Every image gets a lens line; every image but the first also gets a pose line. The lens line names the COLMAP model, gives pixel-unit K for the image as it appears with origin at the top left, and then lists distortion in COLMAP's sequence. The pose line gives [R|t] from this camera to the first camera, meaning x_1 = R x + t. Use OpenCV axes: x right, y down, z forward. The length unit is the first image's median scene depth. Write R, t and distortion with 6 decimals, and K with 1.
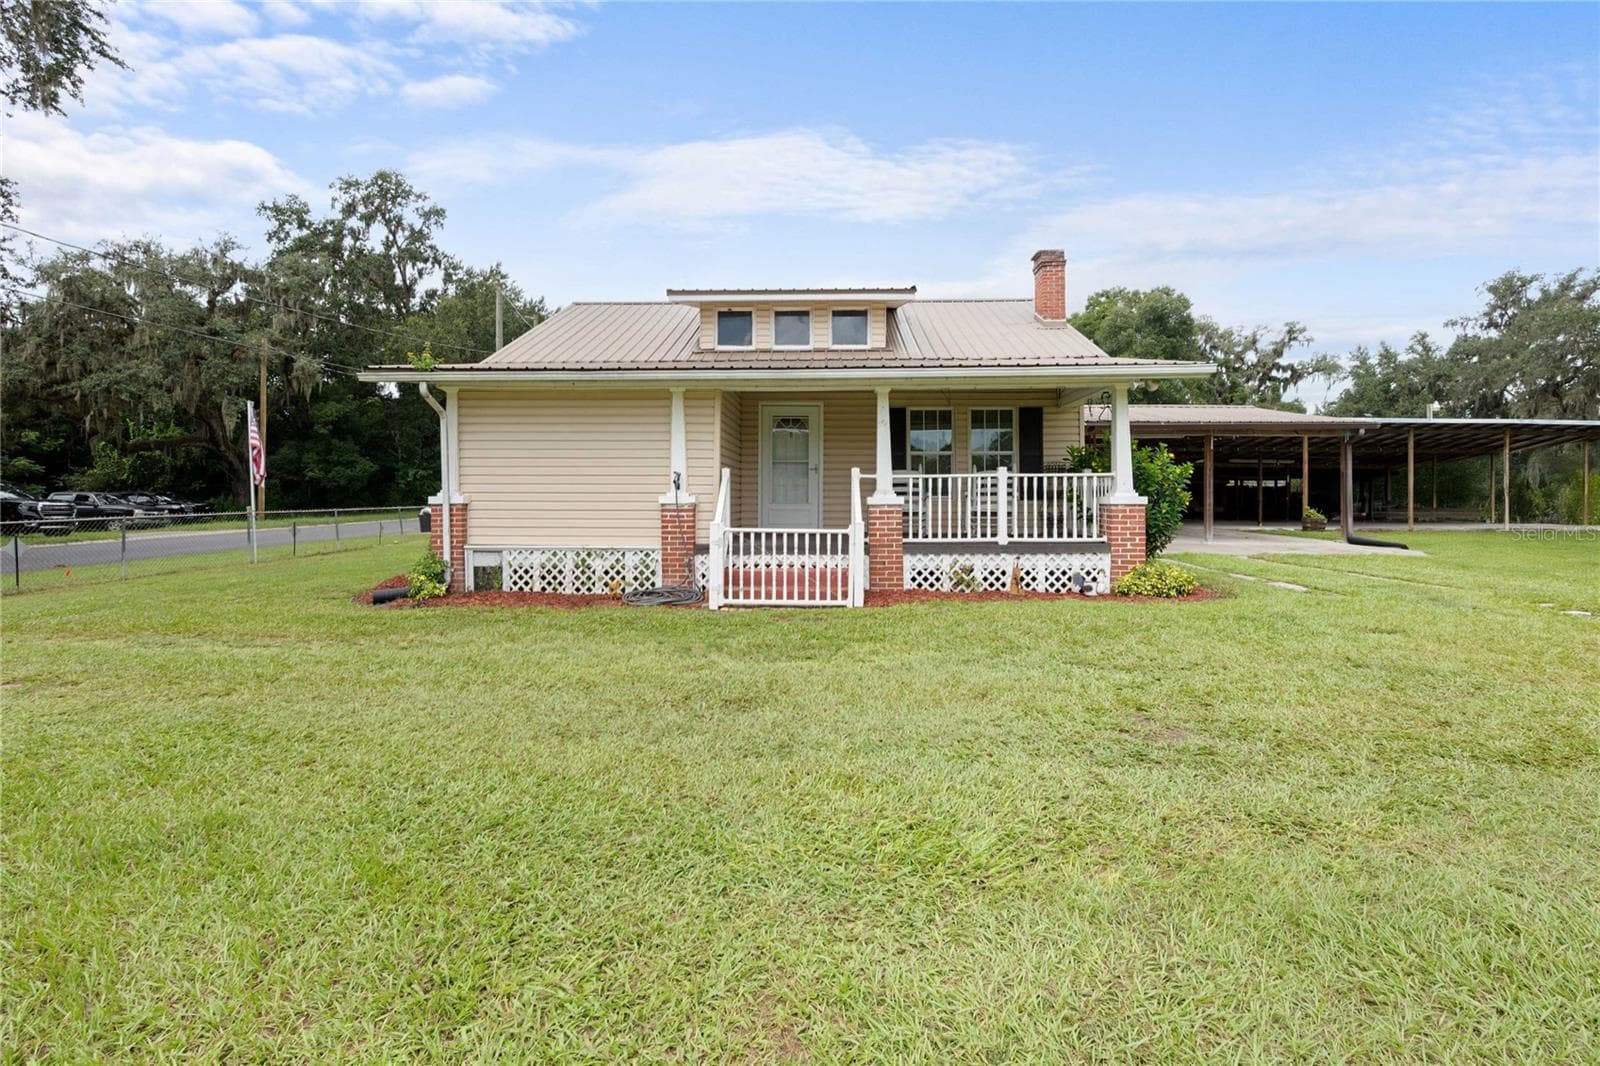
lens RADIAL K [[730.7, 0, 801.9], [0, 730.7, 481.7], [0, 0, 1]] dist [0.003746, 0.000262]
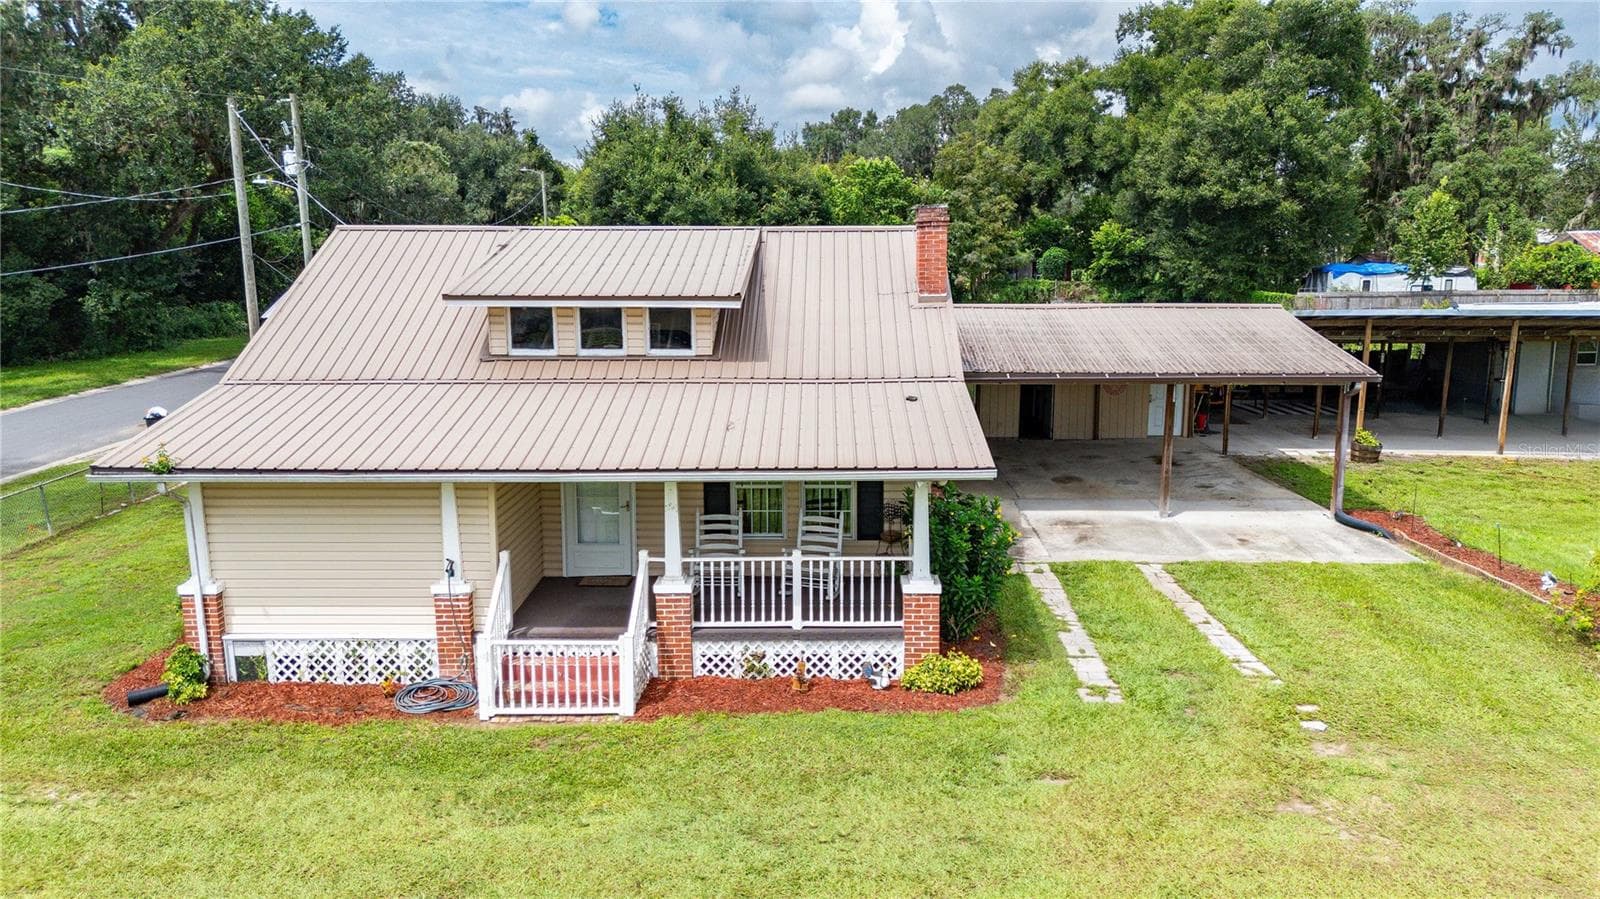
lens RADIAL K [[1188.5, 0, 800.0], [0, 1188.5, 449.5], [0, 0, 1]] dist [0.087731, -0.059748]
pose [[0.999807, -0.005843, 0.018751, 0.249504], [0.002223, 0.982253, 0.187546, -0.437492], [-0.019514, -0.187469, 0.982077, -0.489831]]
